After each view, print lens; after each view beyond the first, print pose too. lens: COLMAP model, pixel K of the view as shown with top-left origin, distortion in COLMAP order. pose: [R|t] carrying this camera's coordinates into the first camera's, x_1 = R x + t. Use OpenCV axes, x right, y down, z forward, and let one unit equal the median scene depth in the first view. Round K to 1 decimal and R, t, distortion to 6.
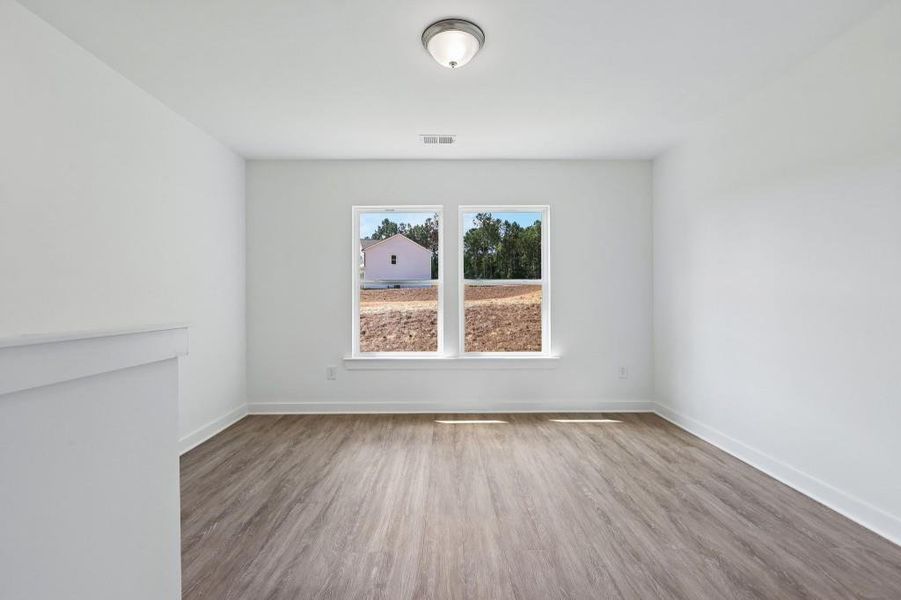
lens RADIAL K [[404.4, 0, 448.2], [0, 404.4, 302.2], [0, 0, 1]] dist [0.004361, 0.000665]
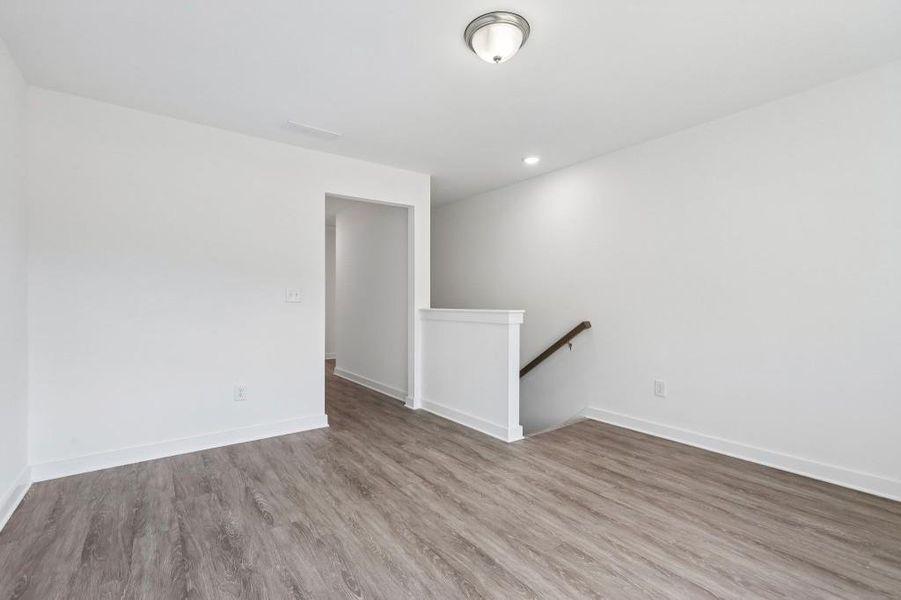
lens RADIAL K [[404.4, 0, 448.2], [0, 404.4, 302.2], [0, 0, 1]] dist [0.004361, 0.000665]
pose [[-0.805603, 0.007922, -0.592403, 0.611094], [0.000776, 0.999924, 0.012316, -0.016689], [0.592456, 0.009462, -0.805548, 1.532876]]
